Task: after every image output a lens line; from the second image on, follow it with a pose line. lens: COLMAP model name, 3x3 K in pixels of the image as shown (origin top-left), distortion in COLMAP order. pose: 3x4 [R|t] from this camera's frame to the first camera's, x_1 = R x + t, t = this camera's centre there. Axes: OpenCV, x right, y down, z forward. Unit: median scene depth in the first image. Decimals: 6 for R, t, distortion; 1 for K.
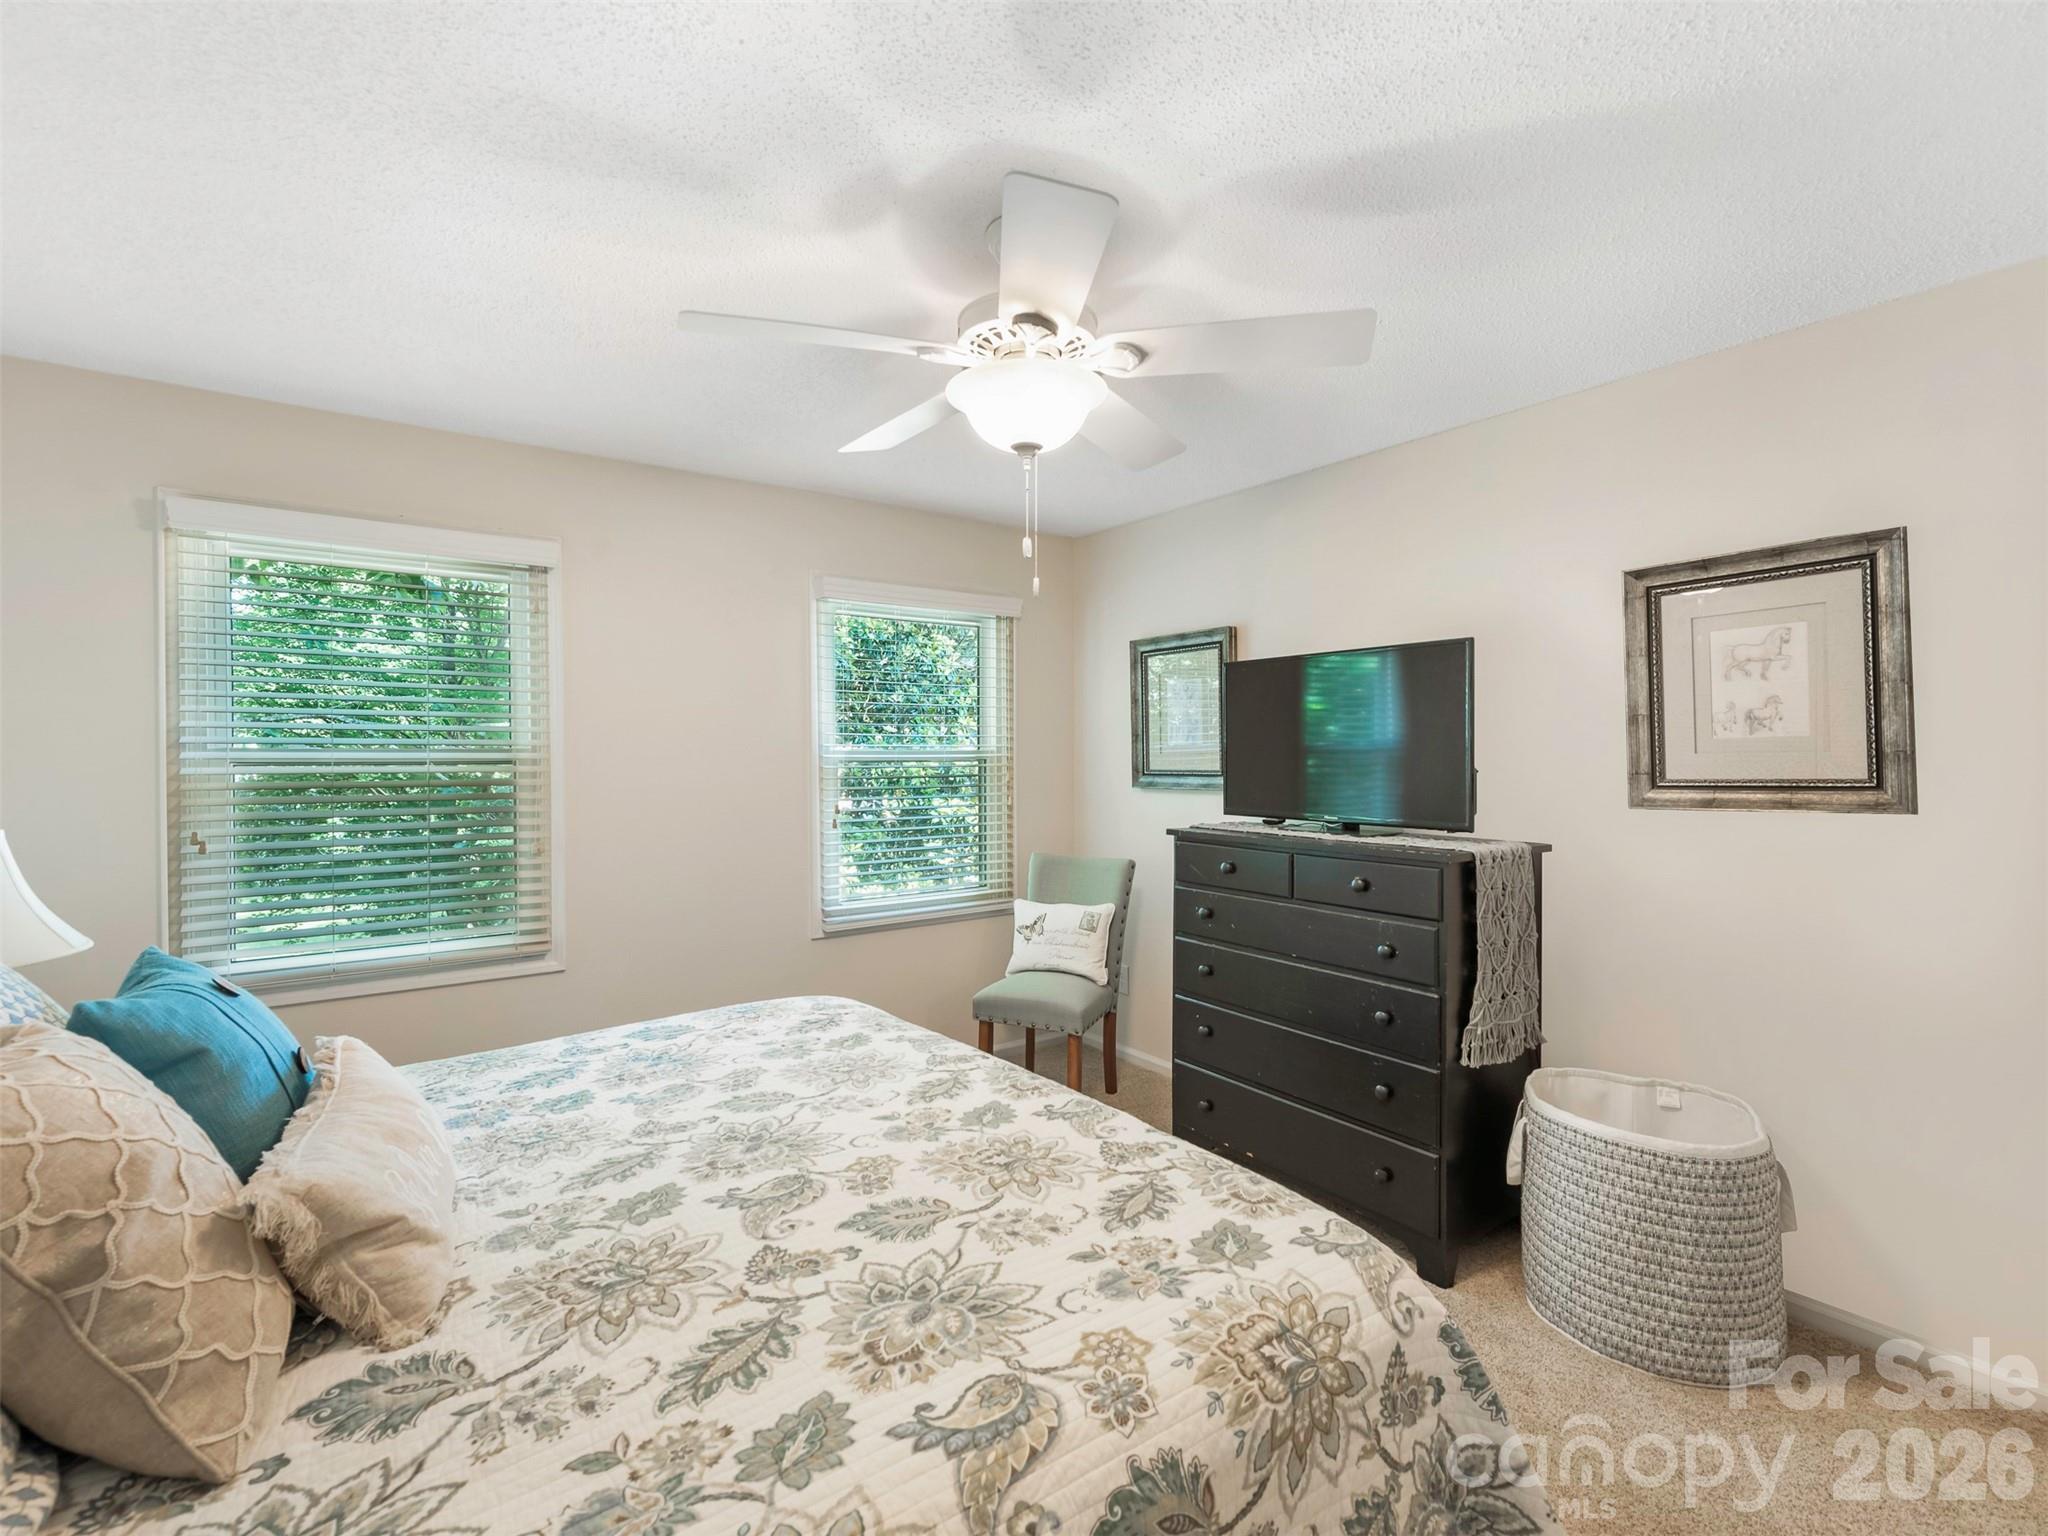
lens RADIAL K [[947.5, 0, 1024.0], [0, 947.5, 768.0], [0, 0, 1]] dist [0.015736, -0.000377]
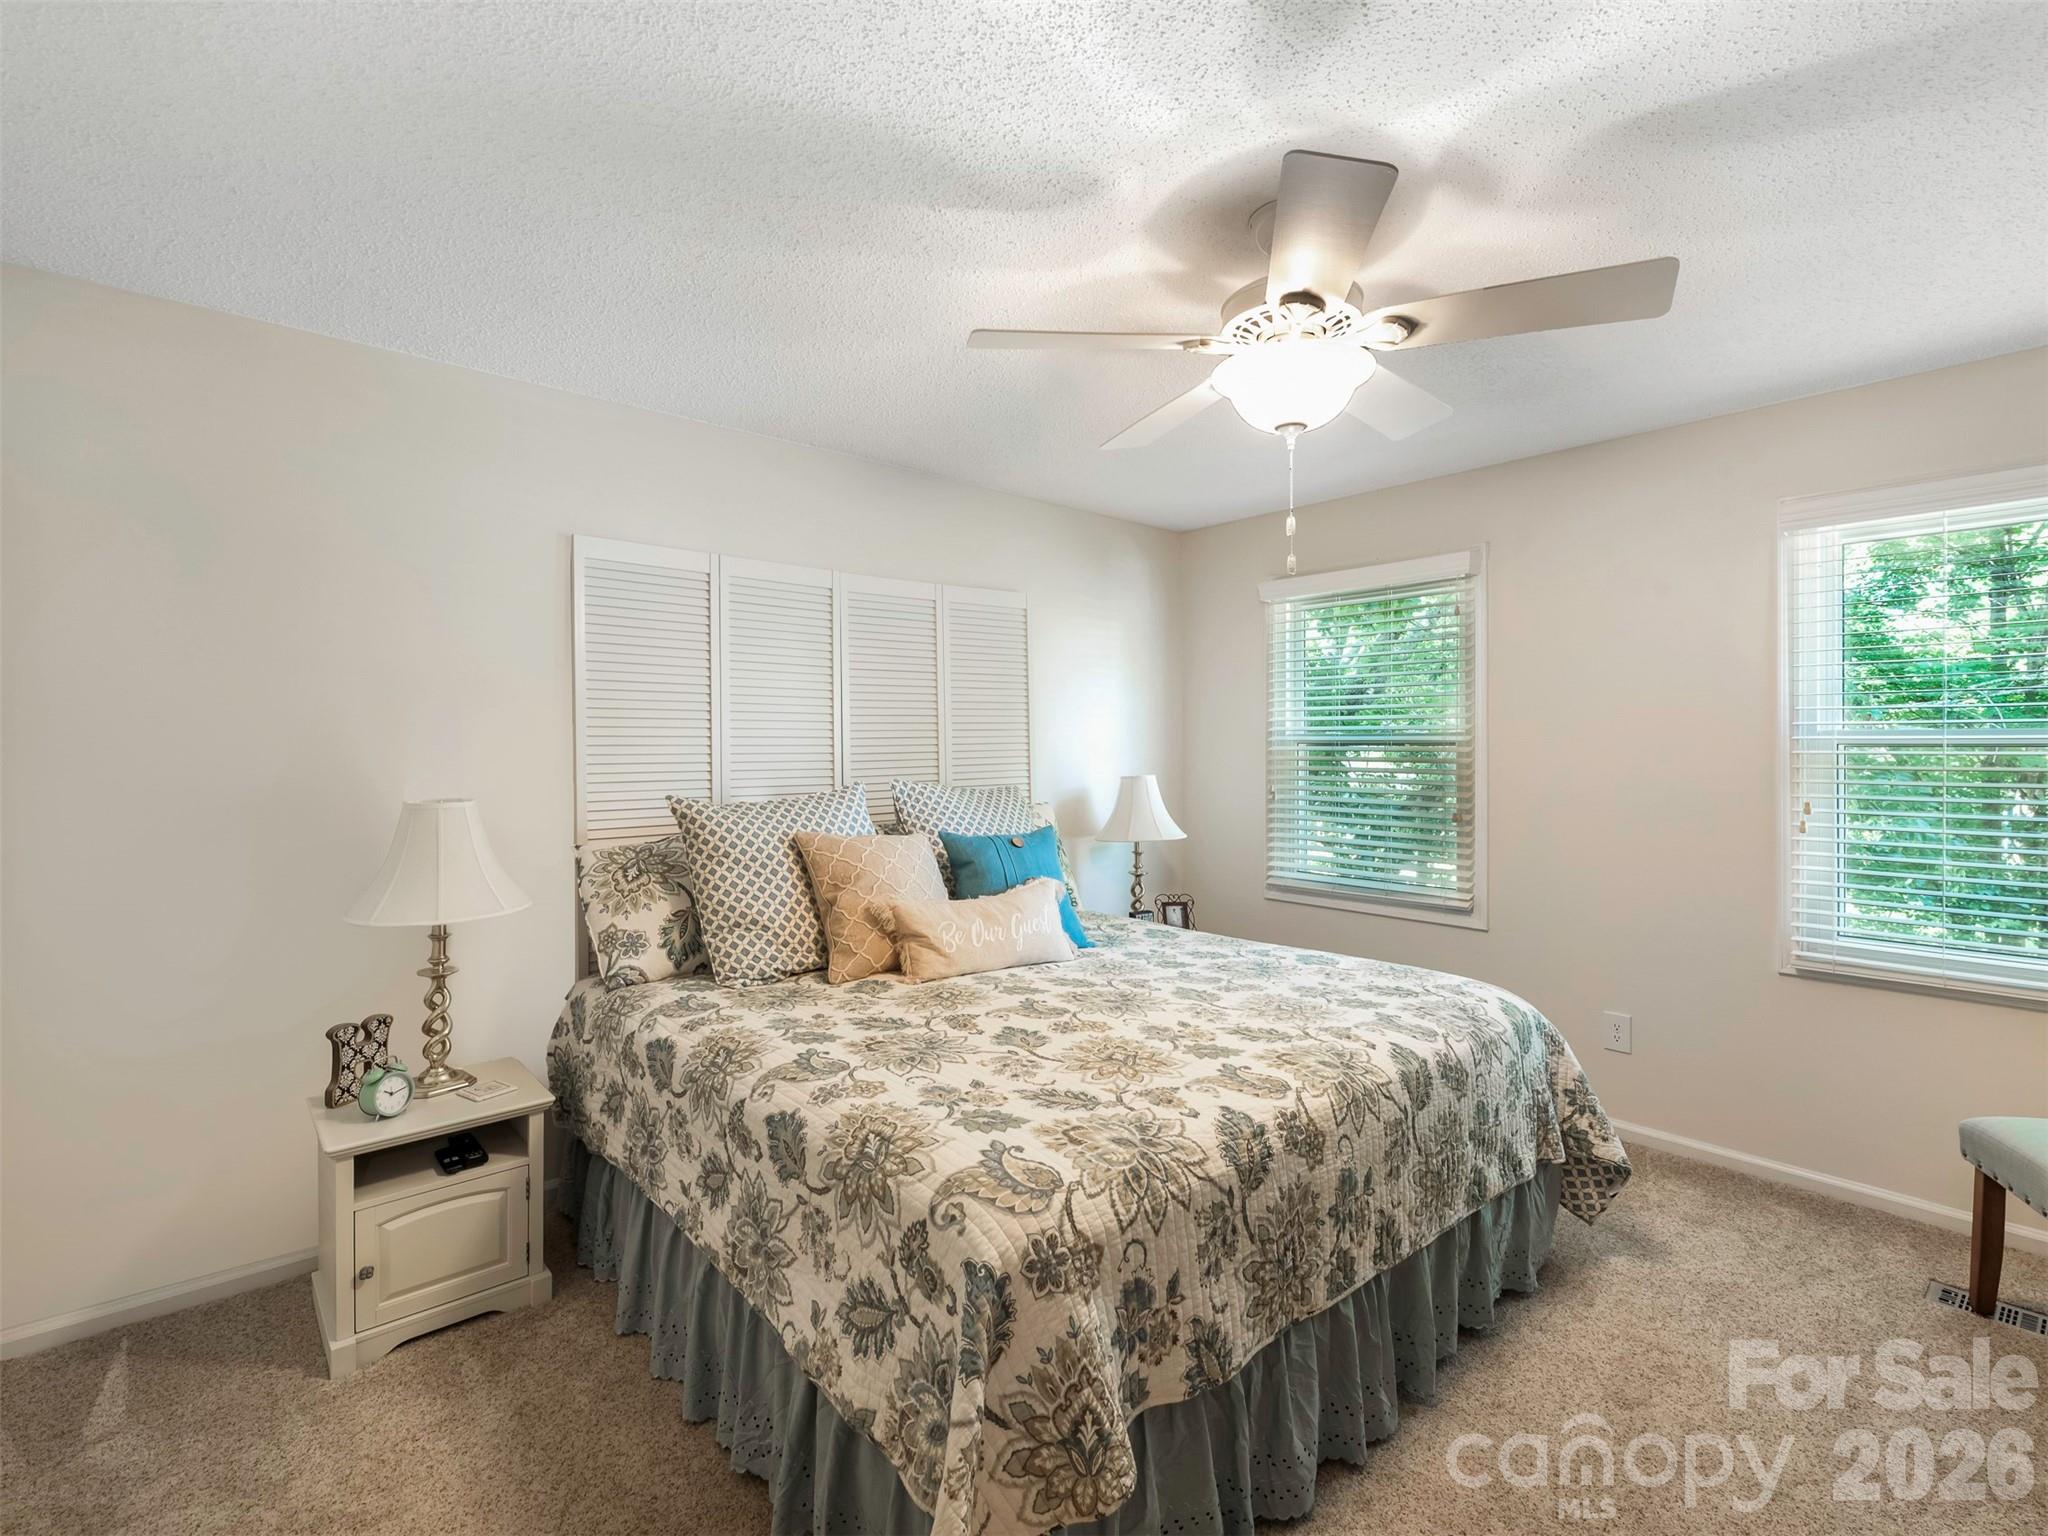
lens RADIAL K [[947.5, 0, 1024.0], [0, 947.5, 768.0], [0, 0, 1]] dist [0.015736, -0.000377]
pose [[0.079754, 0.021067, -0.996592, 1.394099], [-0.018198, 0.999641, 0.019675, 0.023852], [0.996648, 0.016567, 0.080109, 0.919022]]
